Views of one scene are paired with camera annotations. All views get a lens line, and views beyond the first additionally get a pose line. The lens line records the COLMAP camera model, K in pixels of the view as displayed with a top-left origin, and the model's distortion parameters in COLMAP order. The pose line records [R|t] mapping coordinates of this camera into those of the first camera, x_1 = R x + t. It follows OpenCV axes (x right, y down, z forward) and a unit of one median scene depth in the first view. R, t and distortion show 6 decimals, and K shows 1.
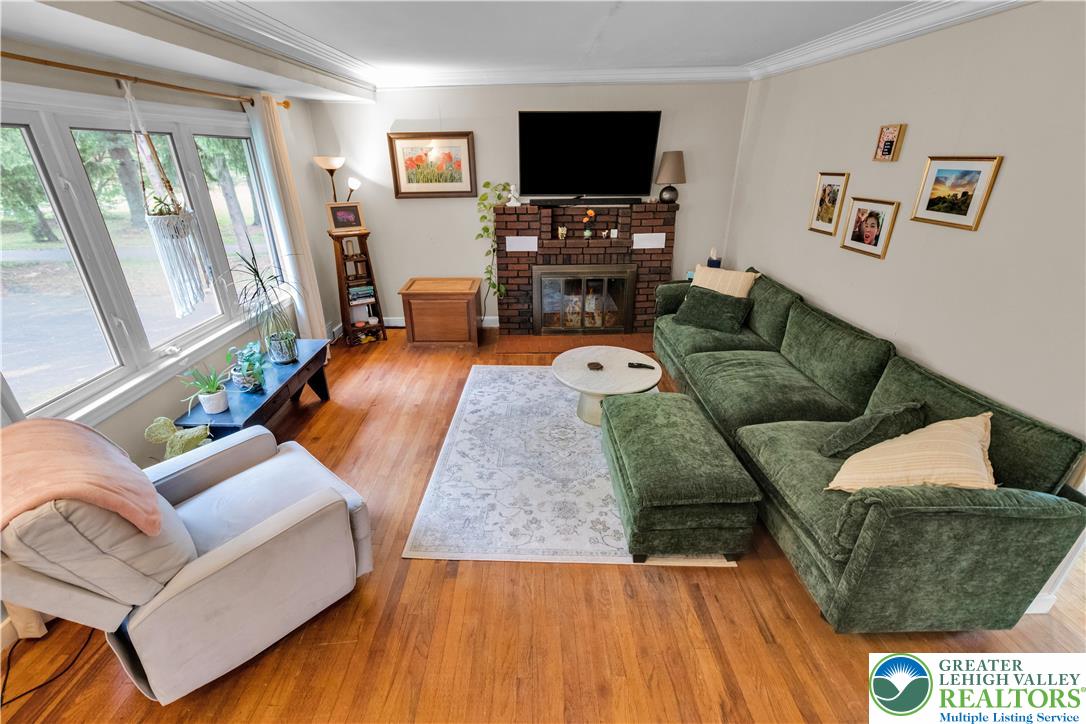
lens RADIAL K [[472.0, 0, 539.2], [0, 472.0, 365.5], [0, 0, 1]] dist [-0.002088, -0.000940]
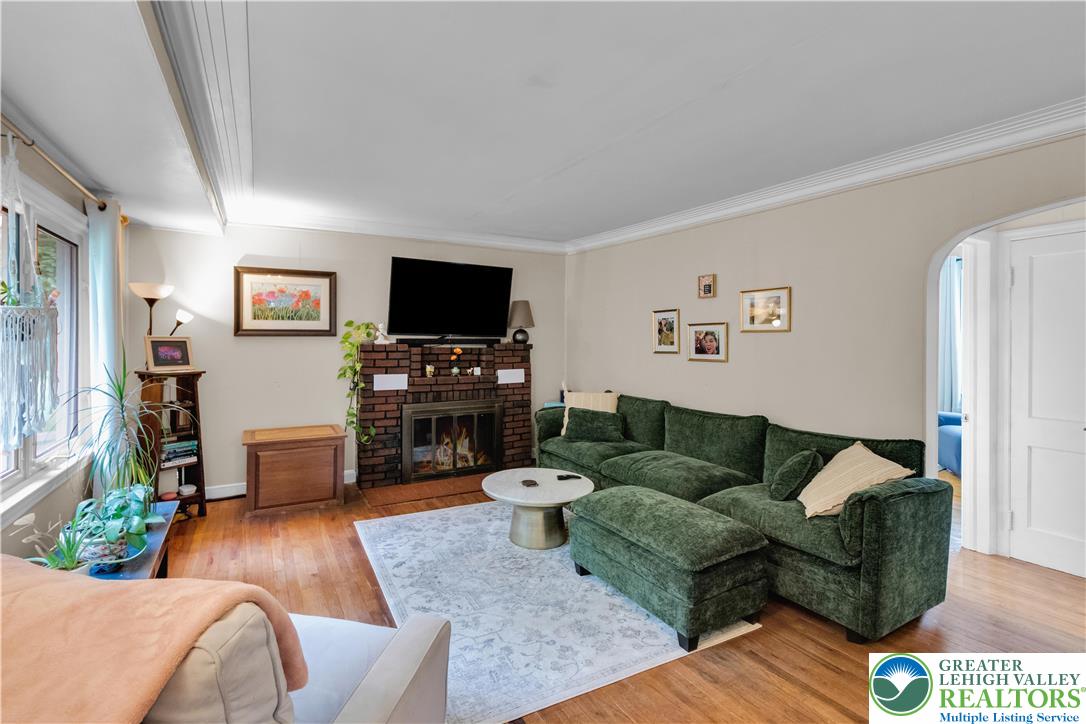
lens RADIAL K [[496.0, 0, 538.9], [0, 496.0, 339.9], [0, 0, 1]] dist [0.001947, -0.000040]
pose [[0.869753, 0.010580, 0.493374, -0.276814], [0.191610, 0.914091, -0.357384, 0.075421], [-0.454770, 0.405371, 0.793006, 0.055175]]
